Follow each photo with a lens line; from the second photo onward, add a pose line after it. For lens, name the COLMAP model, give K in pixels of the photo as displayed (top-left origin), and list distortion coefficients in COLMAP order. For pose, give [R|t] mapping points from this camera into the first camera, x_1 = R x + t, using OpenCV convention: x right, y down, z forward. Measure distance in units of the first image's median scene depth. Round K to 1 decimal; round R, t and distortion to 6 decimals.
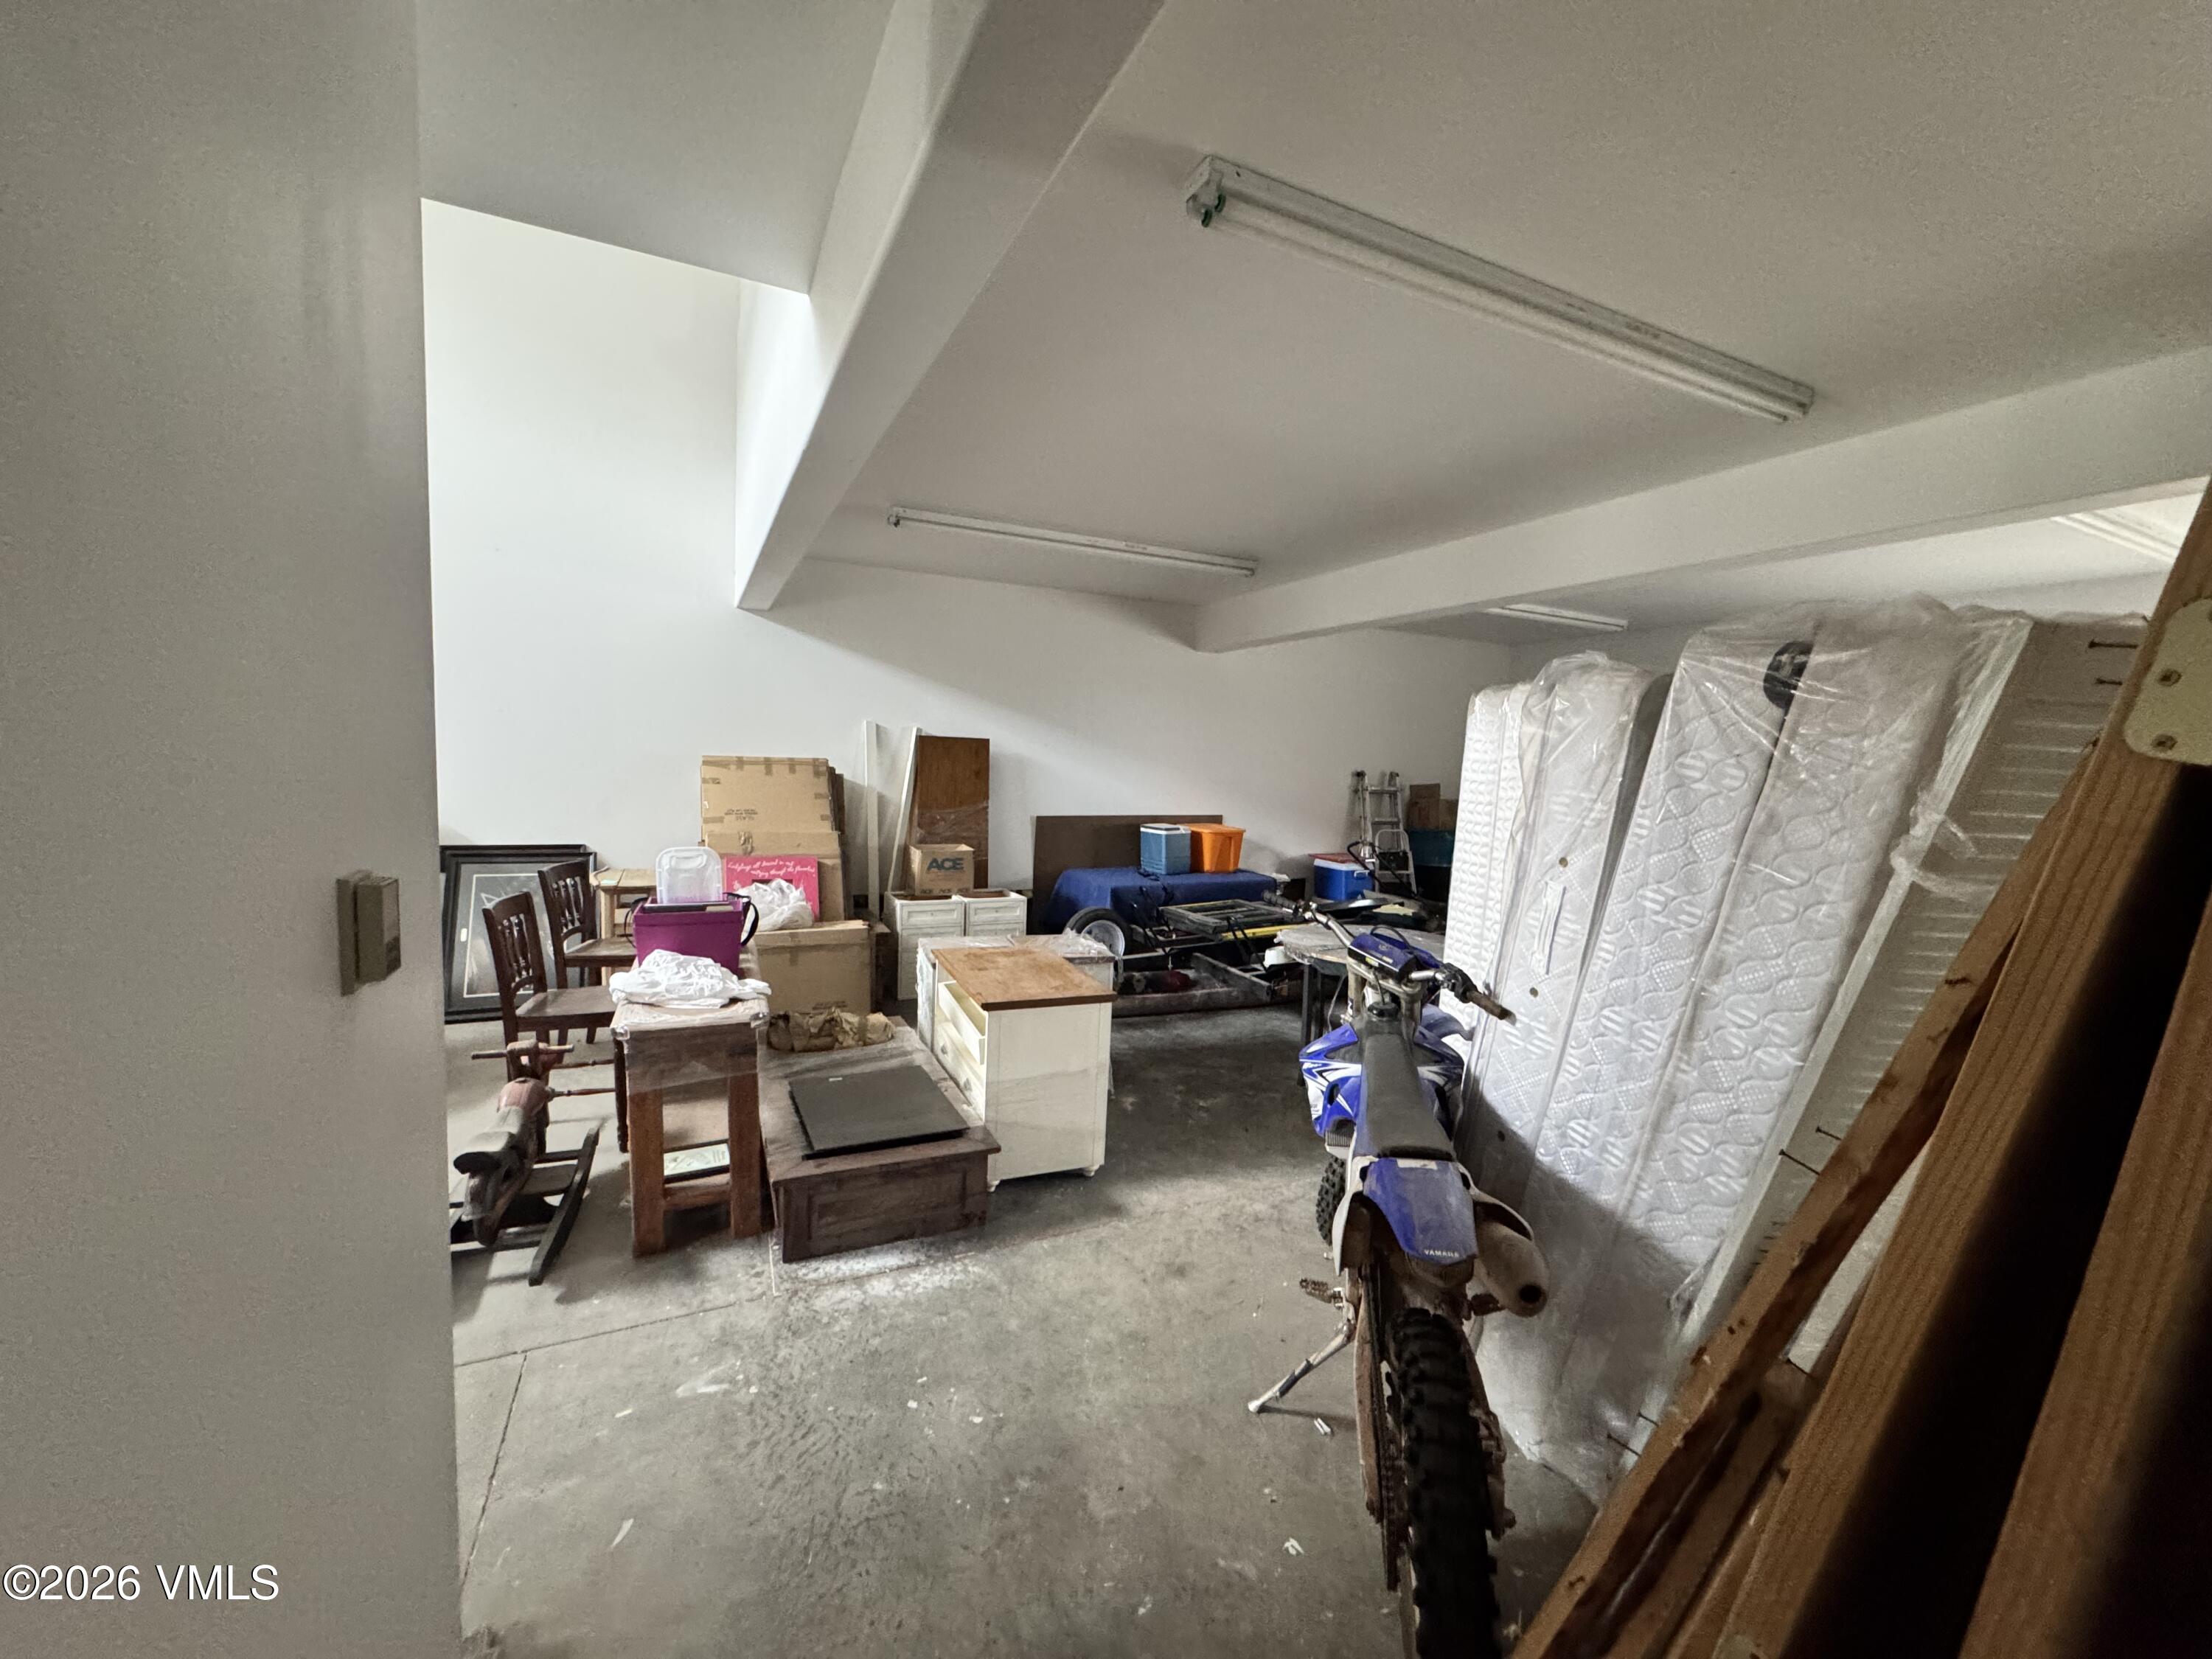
lens RADIAL K [[879.6, 0, 1102.4], [0, 879.6, 825.2], [0, 0, 1]] dist [-0.003646, 0.000832]
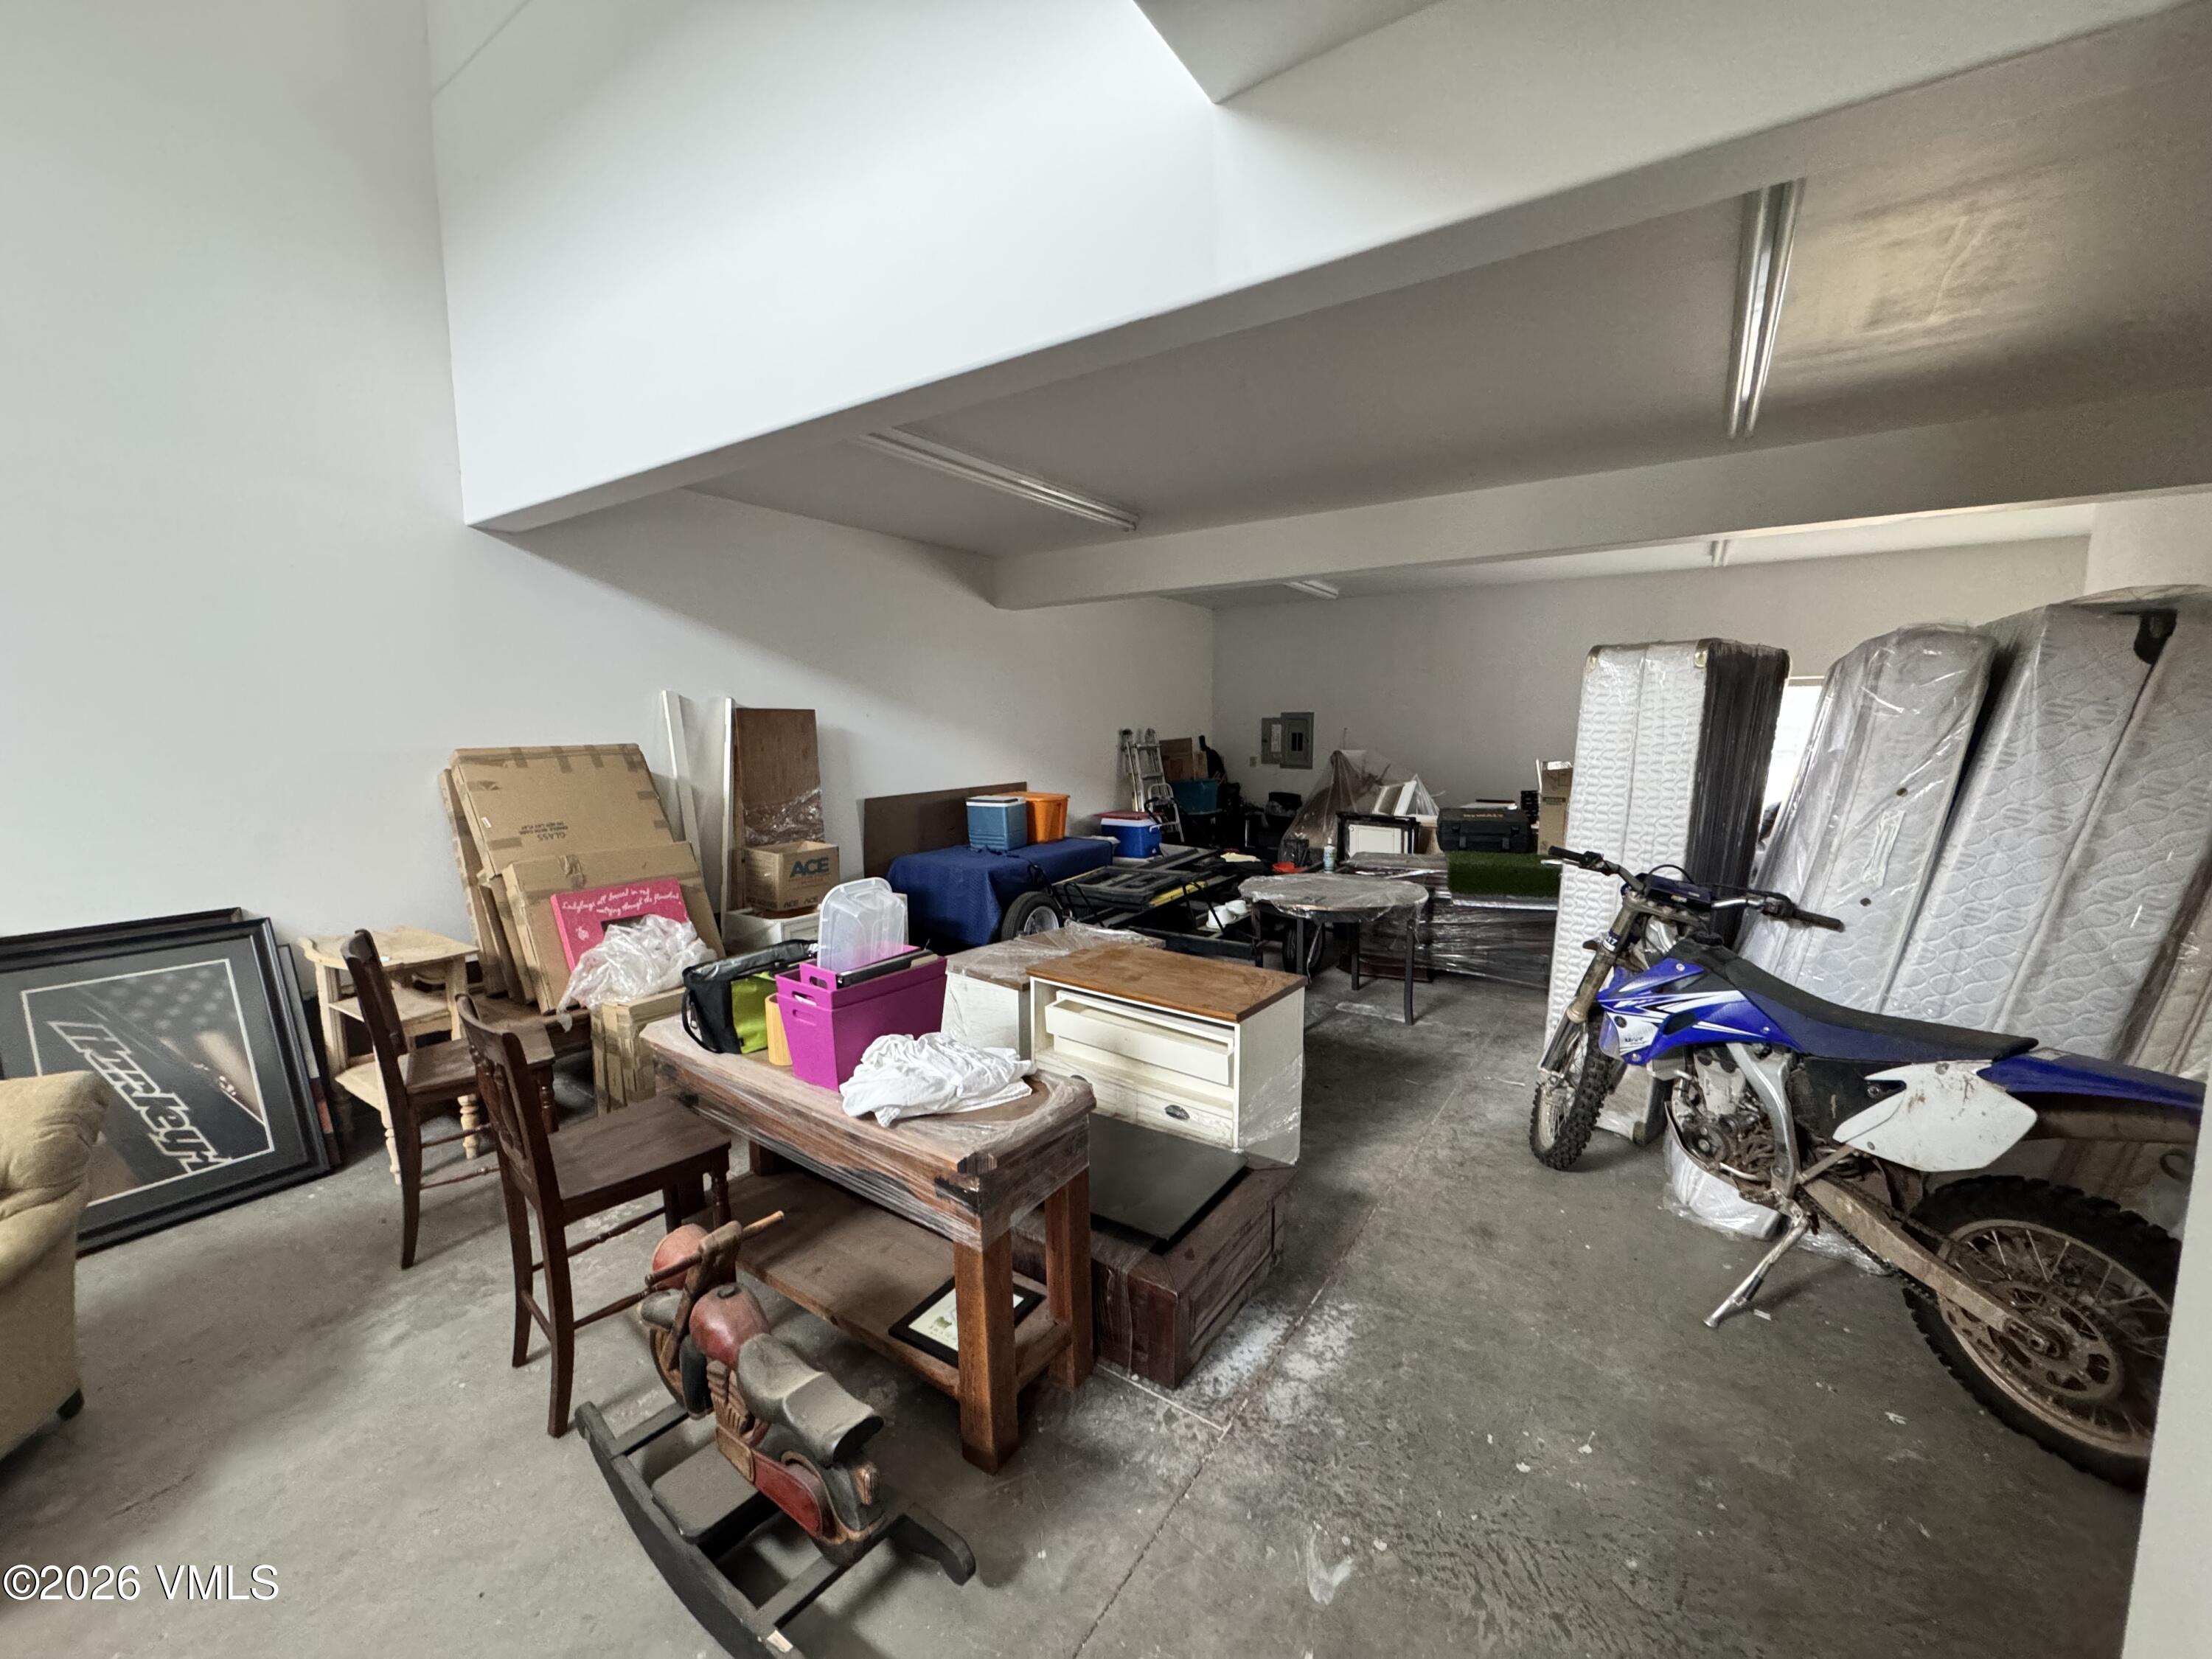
lens RADIAL K [[879.6, 0, 1102.4], [0, 879.6, 825.2], [0, 0, 1]] dist [-0.003646, 0.000832]
pose [[0.859392, -0.099543, 0.501534, -0.355203], [0.077196, 0.994883, 0.065184, -0.026424], [-0.505456, -0.017303, 0.862679, 0.172943]]
